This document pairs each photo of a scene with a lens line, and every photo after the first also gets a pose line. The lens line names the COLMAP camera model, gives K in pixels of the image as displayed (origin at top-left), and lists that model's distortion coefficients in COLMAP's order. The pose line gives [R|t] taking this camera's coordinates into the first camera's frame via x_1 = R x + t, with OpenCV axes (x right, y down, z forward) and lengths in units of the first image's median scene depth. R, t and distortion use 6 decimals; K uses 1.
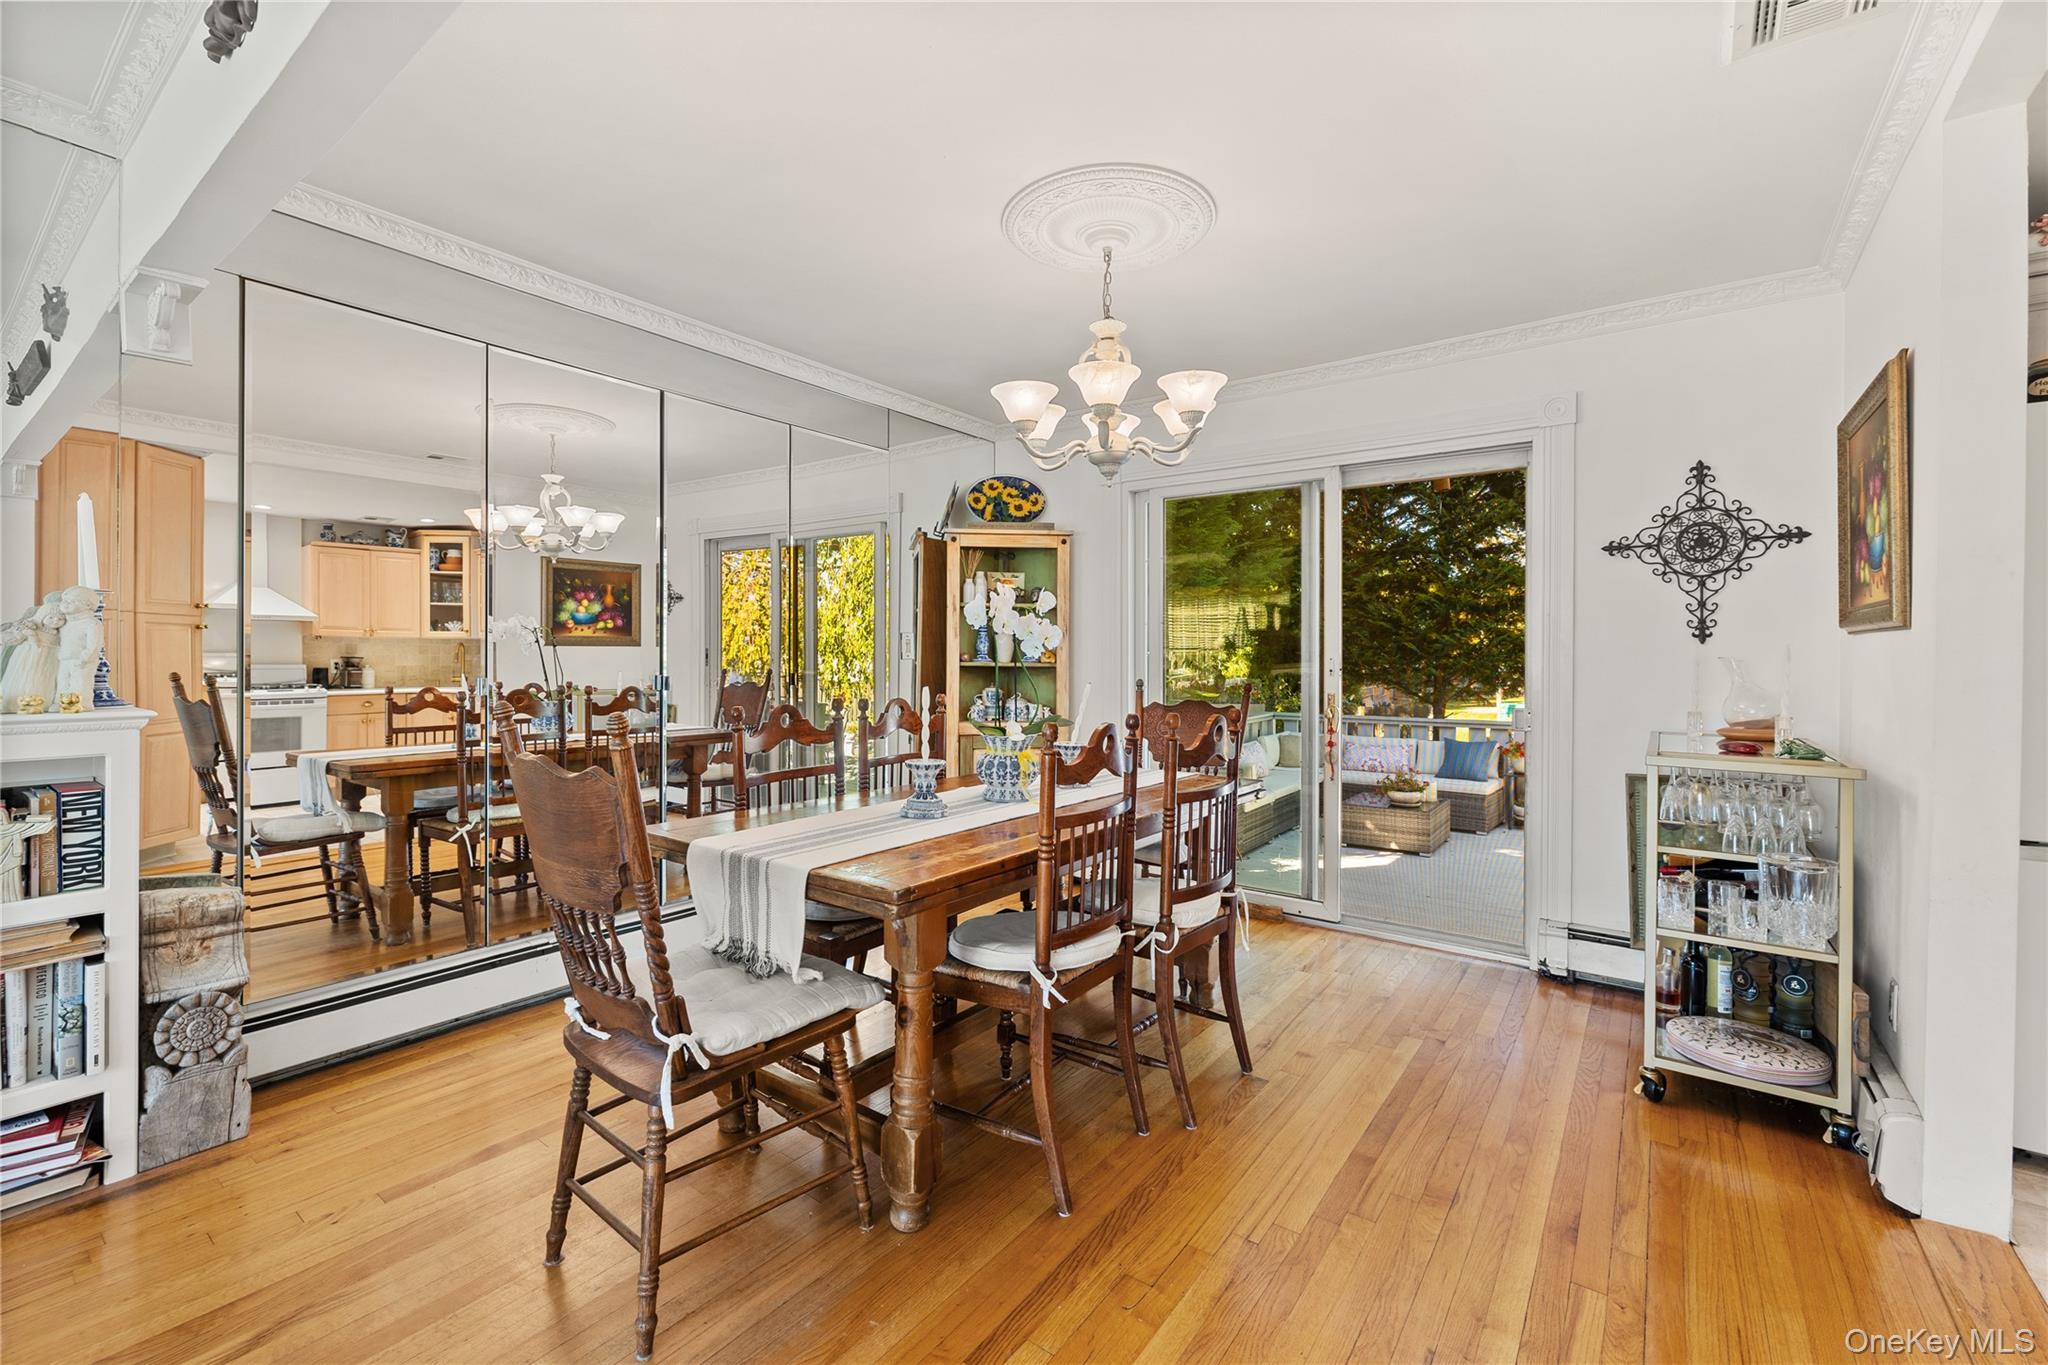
lens RADIAL K [[871.4, 0, 977.2], [0, 871.4, 657.2], [0, 0, 1]] dist [-0.001574, -0.000141]
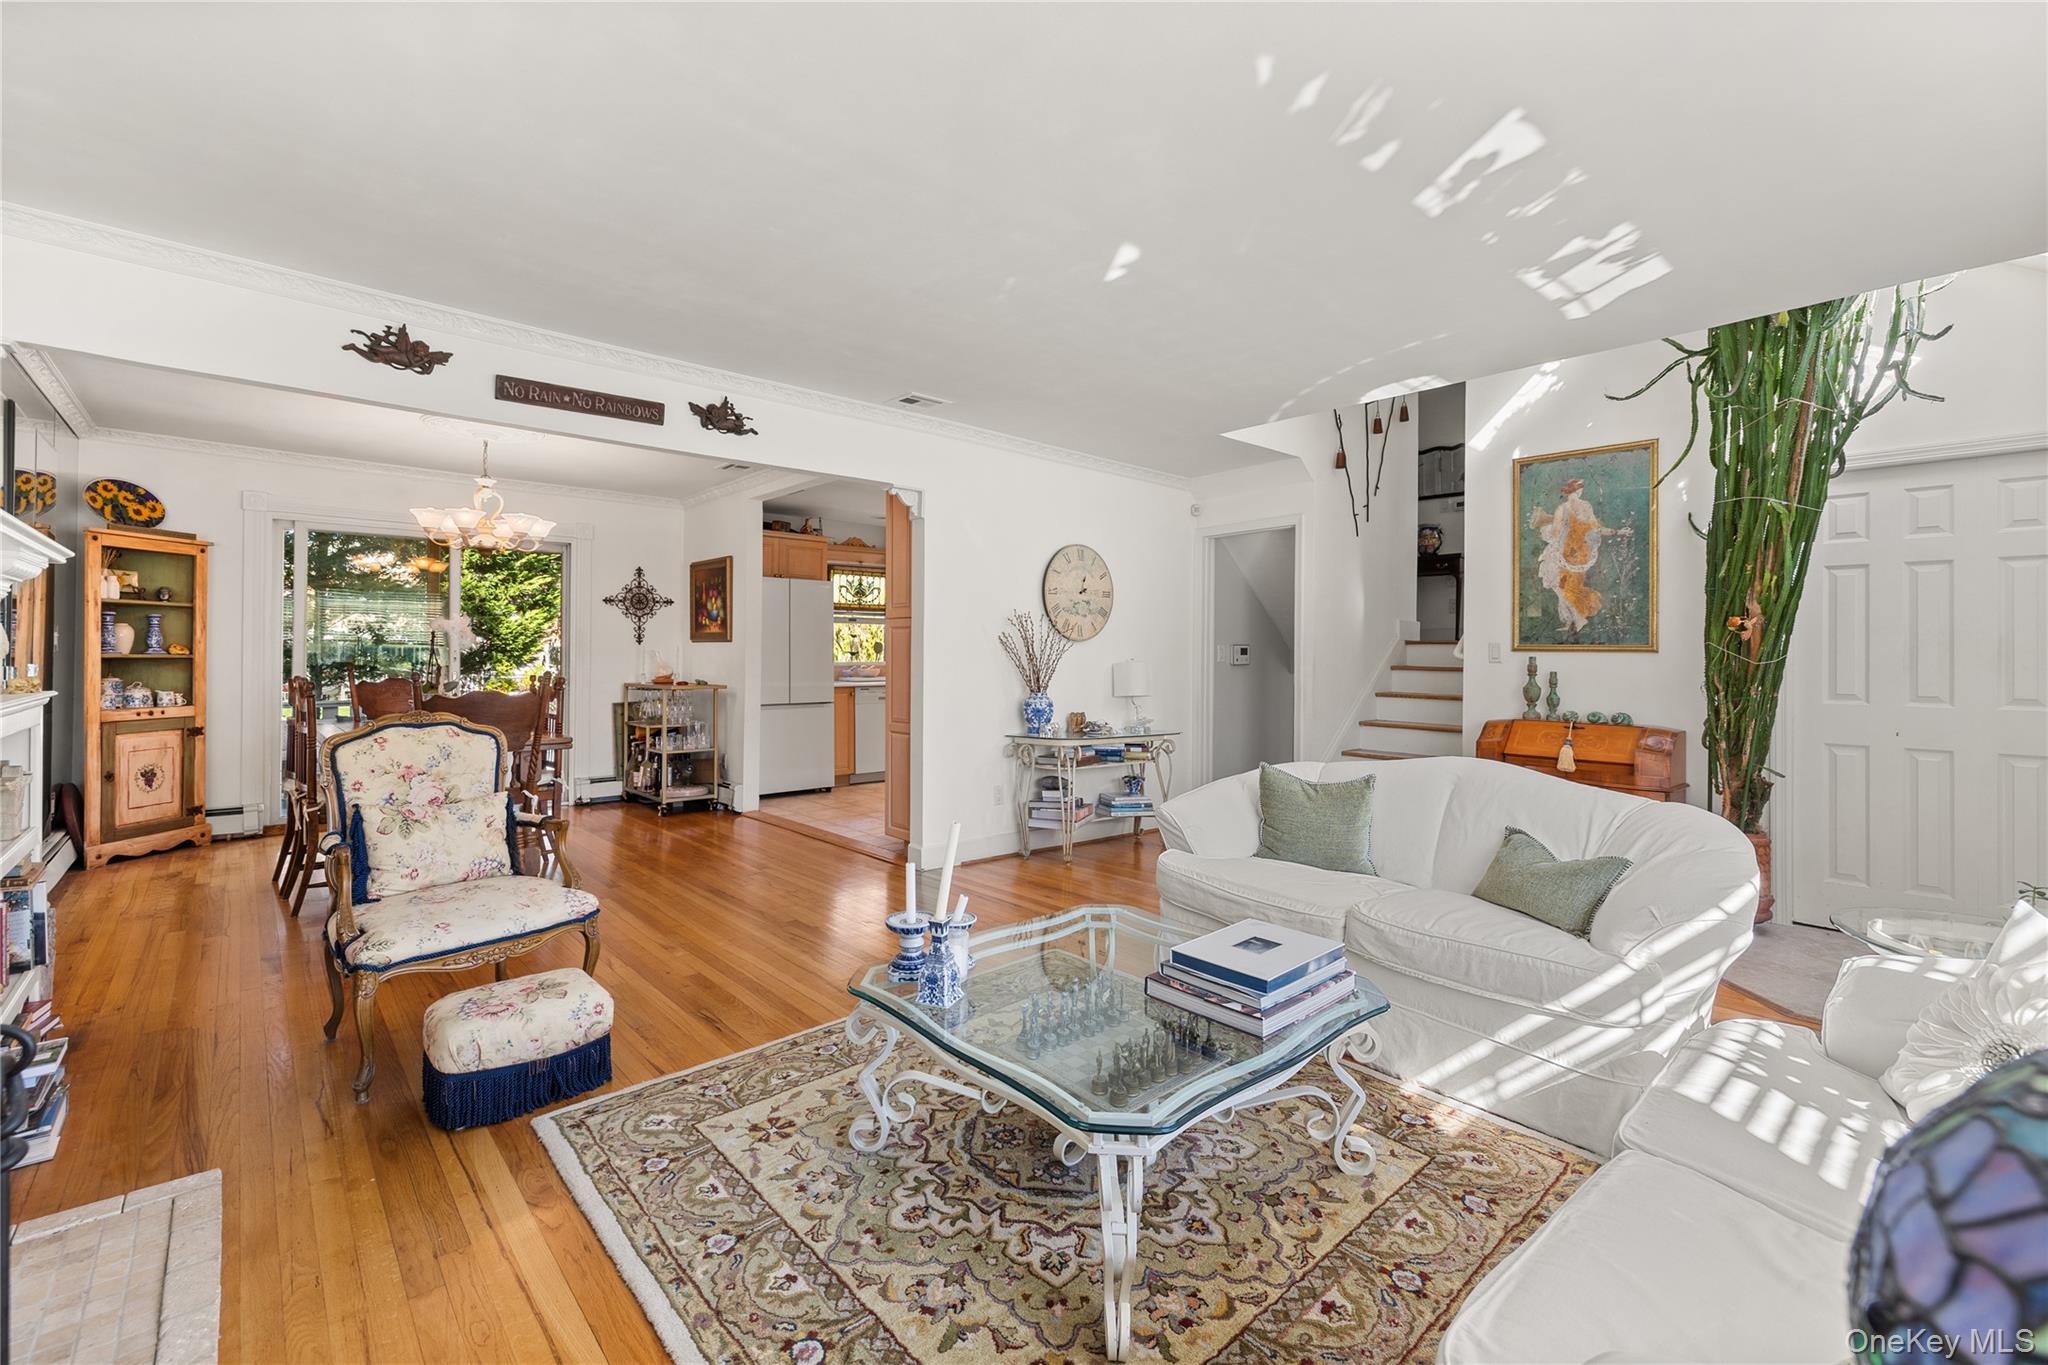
lens RADIAL K [[934.8, 0, 1017.6], [0, 934.8, 665.5], [0, 0, 1]] dist [-0.000468, -0.000036]
pose [[0.202744, -0.013898, 0.979133, -0.909795], [-0.000425, 0.999898, 0.014281, 0.002447], [-0.979232, -0.003312, 0.202717, -0.323908]]
